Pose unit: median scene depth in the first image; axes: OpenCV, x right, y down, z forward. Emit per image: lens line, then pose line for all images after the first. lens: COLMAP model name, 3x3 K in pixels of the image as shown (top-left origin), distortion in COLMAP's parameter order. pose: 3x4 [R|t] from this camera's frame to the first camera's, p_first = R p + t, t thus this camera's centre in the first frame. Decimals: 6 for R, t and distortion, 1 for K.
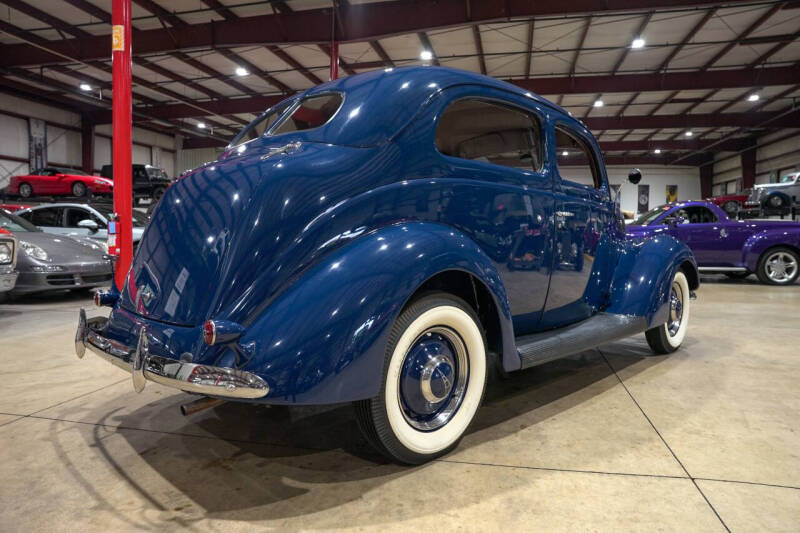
lens RADIAL K [[549.6, 0, 405.0], [0, 549.6, 267.4], [0, 0, 1]] dist [-0.119783, 0.080645]
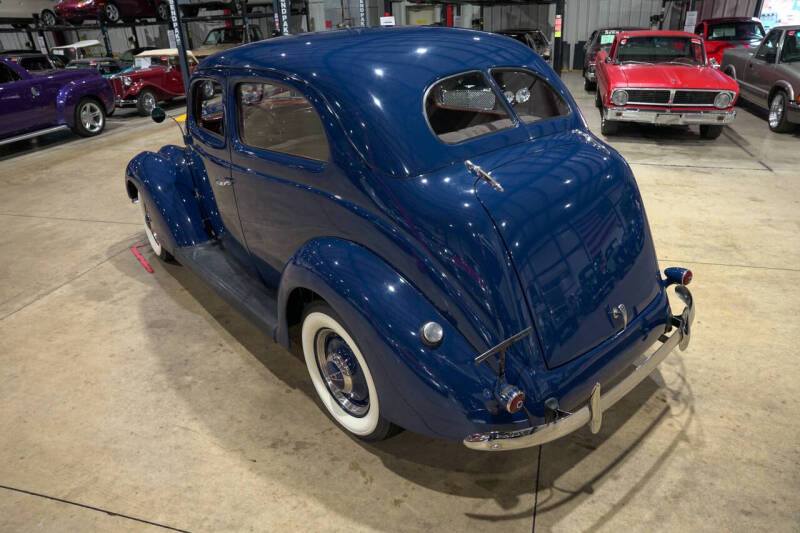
lens RADIAL K [[549.6, 0, 400.4], [0, 549.6, 266.9], [0, 0, 1]] dist [-0.119783, 0.080645]
pose [[0.071123, -0.433519, 0.898334, -1.284028], [0.106351, 0.898776, 0.425312, -0.467627], [-0.991782, 0.065289, 0.110029, 1.187332]]
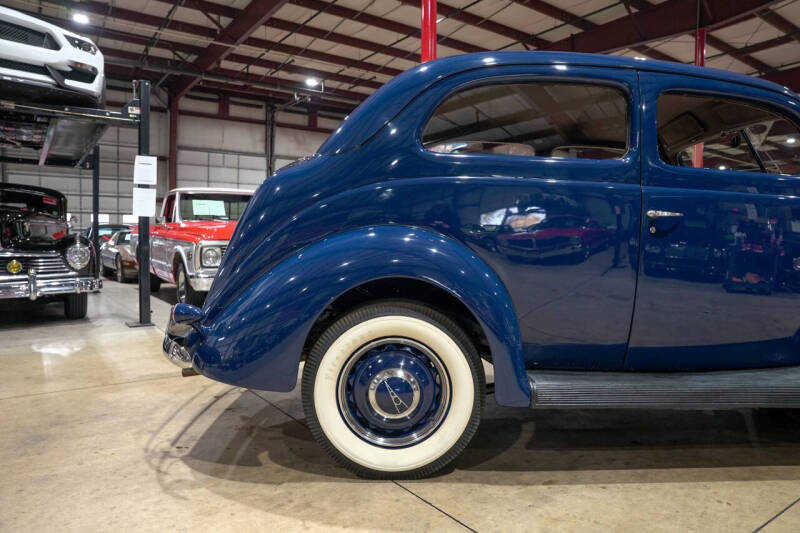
lens RADIAL K [[549.6, 0, 396.9], [0, 549.6, 265.4], [0, 0, 1]] dist [-0.119783, 0.080645]
pose [[0.732736, 0.032967, -0.679714, 0.648289], [-0.050258, 0.998720, -0.005739, -0.009301], [0.678655, 0.038366, 0.733455, 0.292472]]
